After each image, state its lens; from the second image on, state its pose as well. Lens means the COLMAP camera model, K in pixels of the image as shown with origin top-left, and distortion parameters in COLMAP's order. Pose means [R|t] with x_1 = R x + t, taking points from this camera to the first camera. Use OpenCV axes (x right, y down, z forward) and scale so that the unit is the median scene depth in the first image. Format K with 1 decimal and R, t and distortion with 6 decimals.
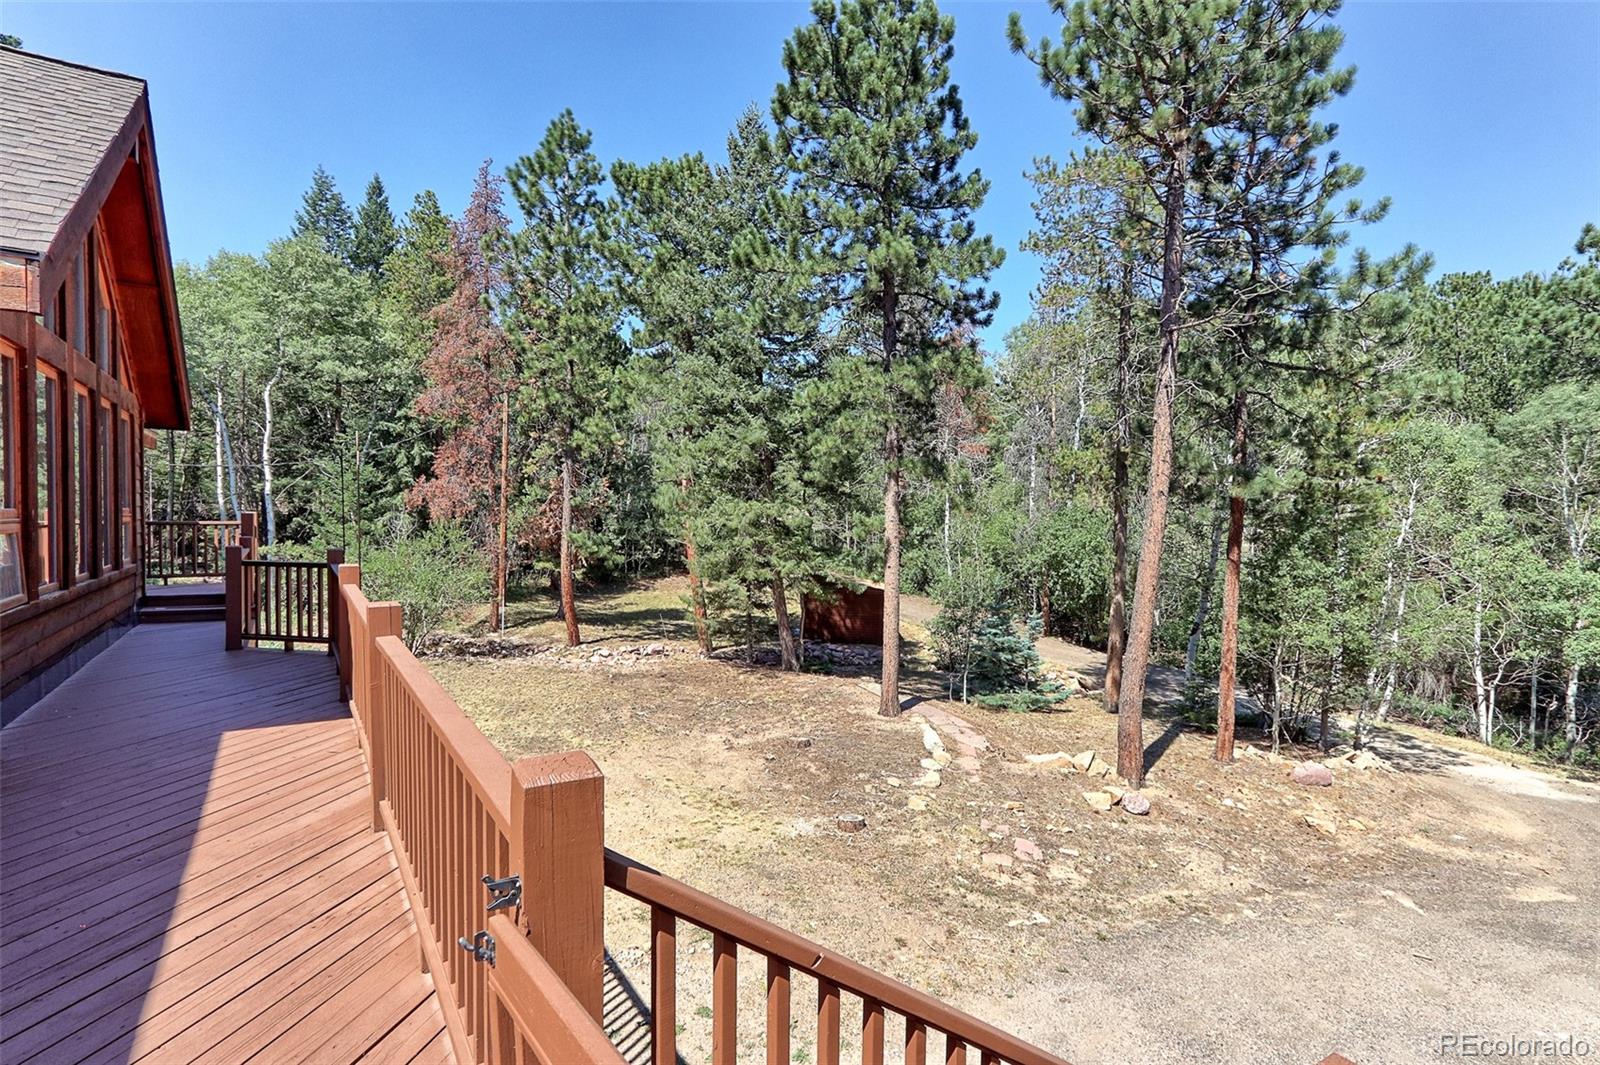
lens RADIAL K [[753.7, 0, 806.4], [0, 753.7, 528.4], [0, 0, 1]] dist [-0.000727, 0.000360]
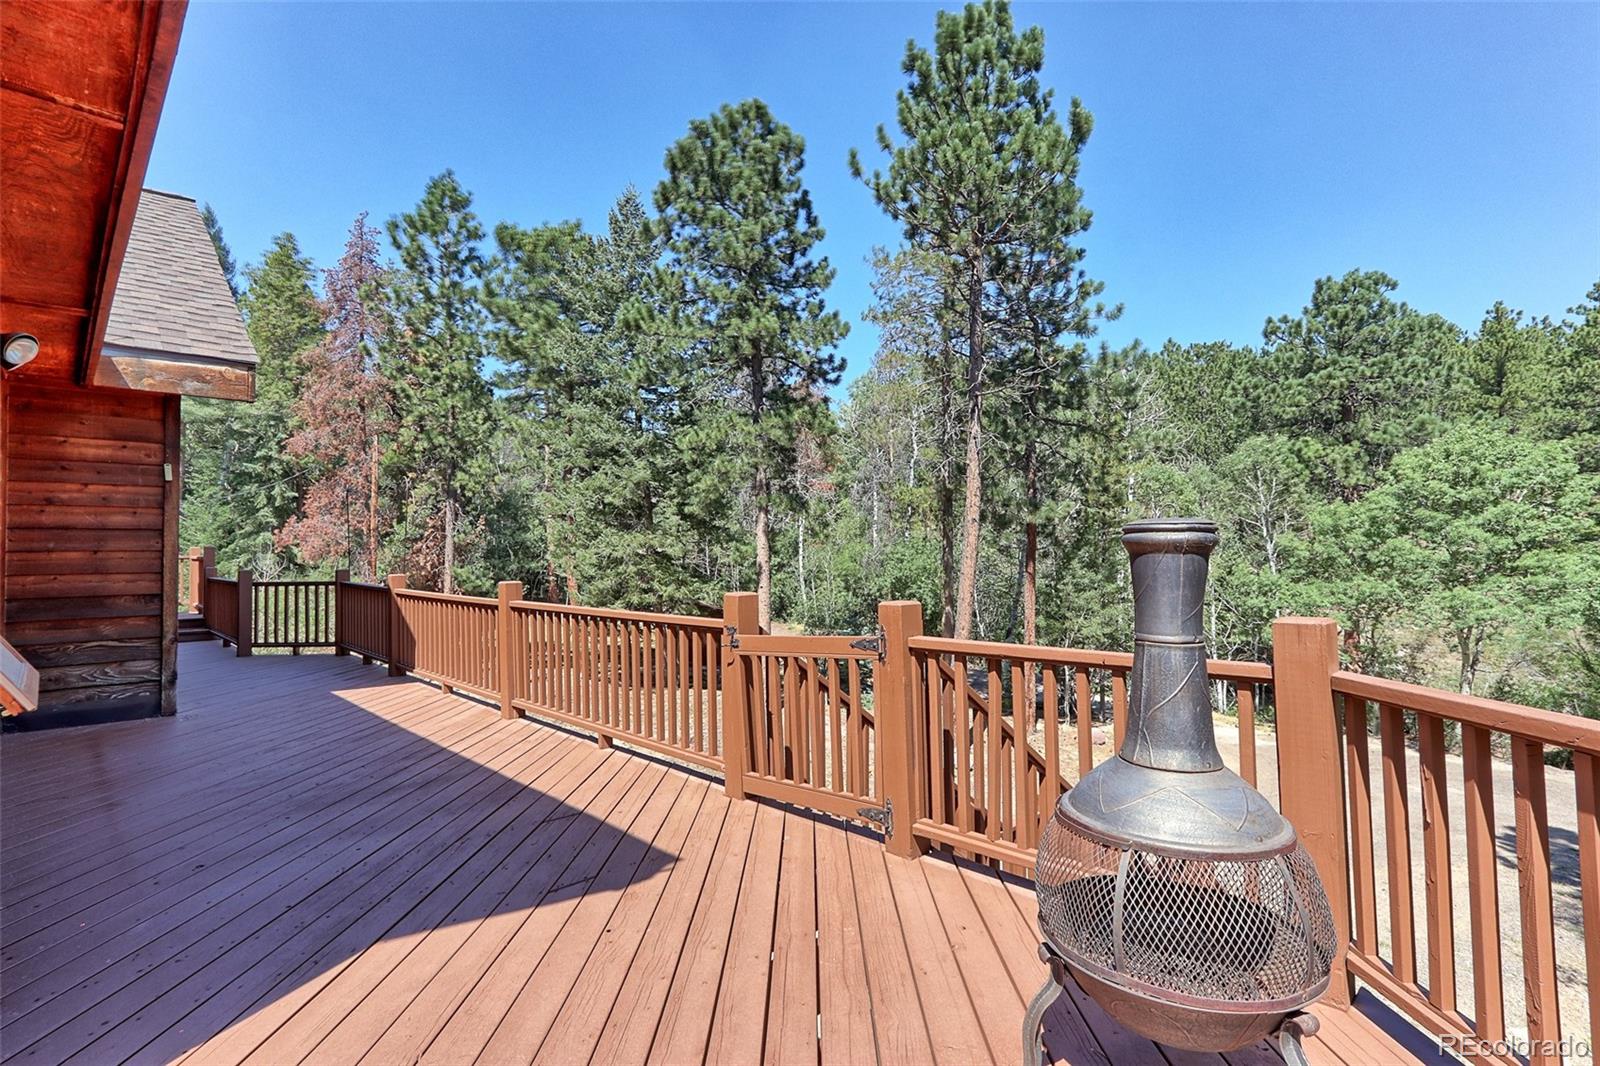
lens RADIAL K [[730.4, 0, 799.5], [0, 730.4, 529.2], [0, 0, 1]] dist [0.004612, 0.001944]
pose [[0.982378, -0.015962, 0.186223, -0.041477], [0.024632, 0.998713, -0.044338, 0.012665], [-0.185276, 0.048144, 0.981507, -0.127571]]
